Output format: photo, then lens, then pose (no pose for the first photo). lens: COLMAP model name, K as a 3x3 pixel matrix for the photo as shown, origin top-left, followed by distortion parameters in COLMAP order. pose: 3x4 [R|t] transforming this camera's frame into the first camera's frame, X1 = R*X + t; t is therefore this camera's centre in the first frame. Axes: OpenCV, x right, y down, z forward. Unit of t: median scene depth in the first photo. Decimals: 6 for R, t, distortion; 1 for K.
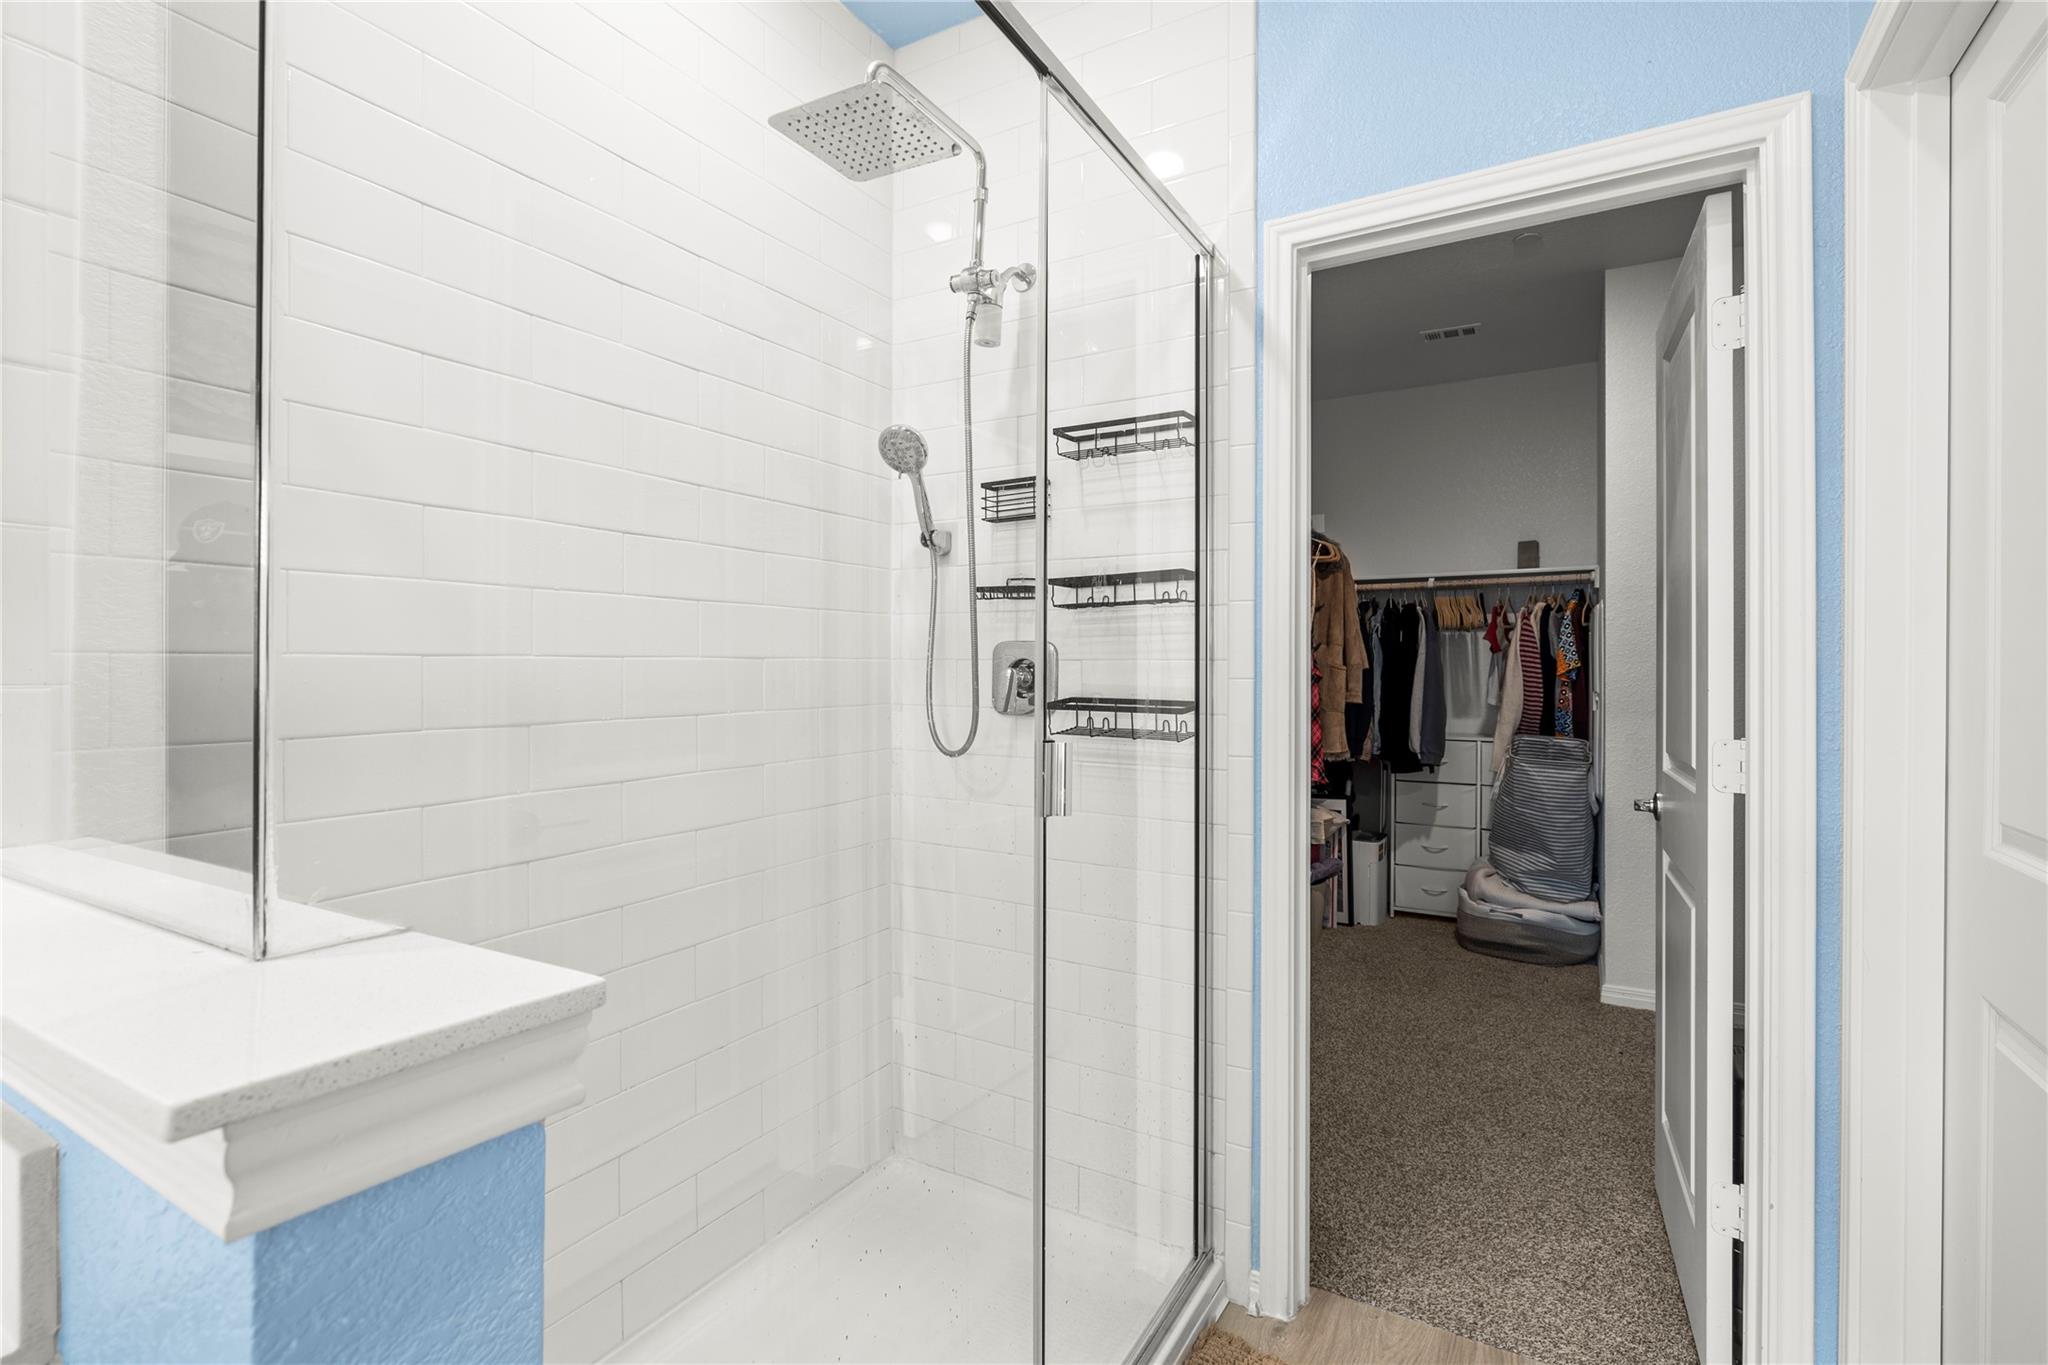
lens RADIAL K [[948.5, 0, 1019.6], [0, 948.5, 672.9], [0, 0, 1]] dist [-0.005728, -0.000245]
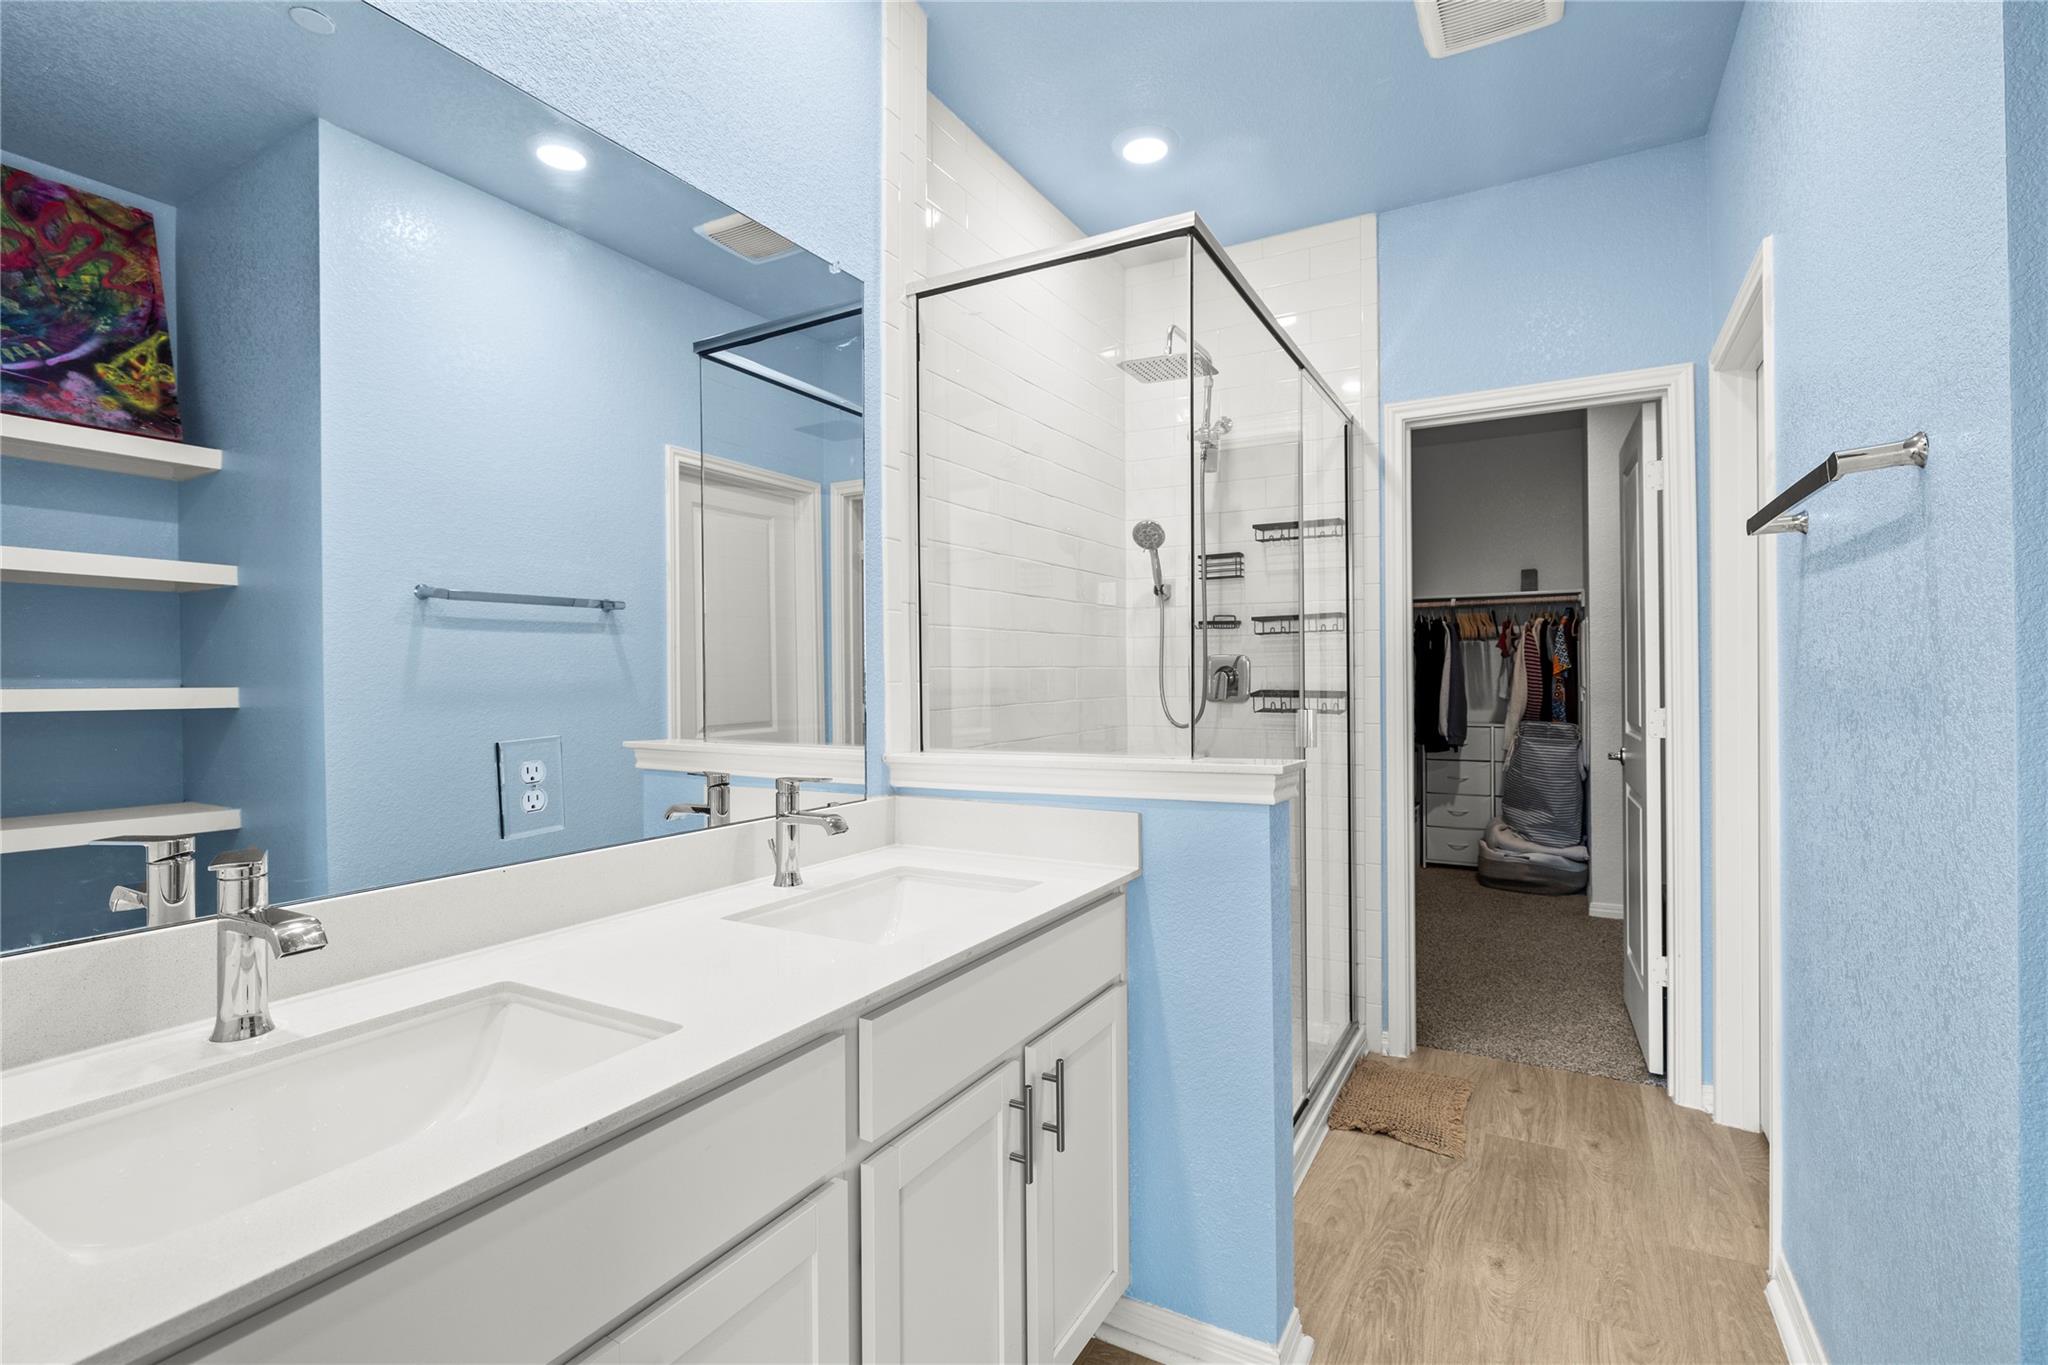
lens RADIAL K [[948.5, 0, 1027.4], [0, 948.5, 674.6], [0, 0, 1]] dist [-0.005728, -0.000245]
pose [[0.999827, -0.008520, 0.016530, -0.351150], [0.008577, 0.999957, -0.003437, 0.001788], [-0.016500, 0.003578, 0.999857, -0.575111]]
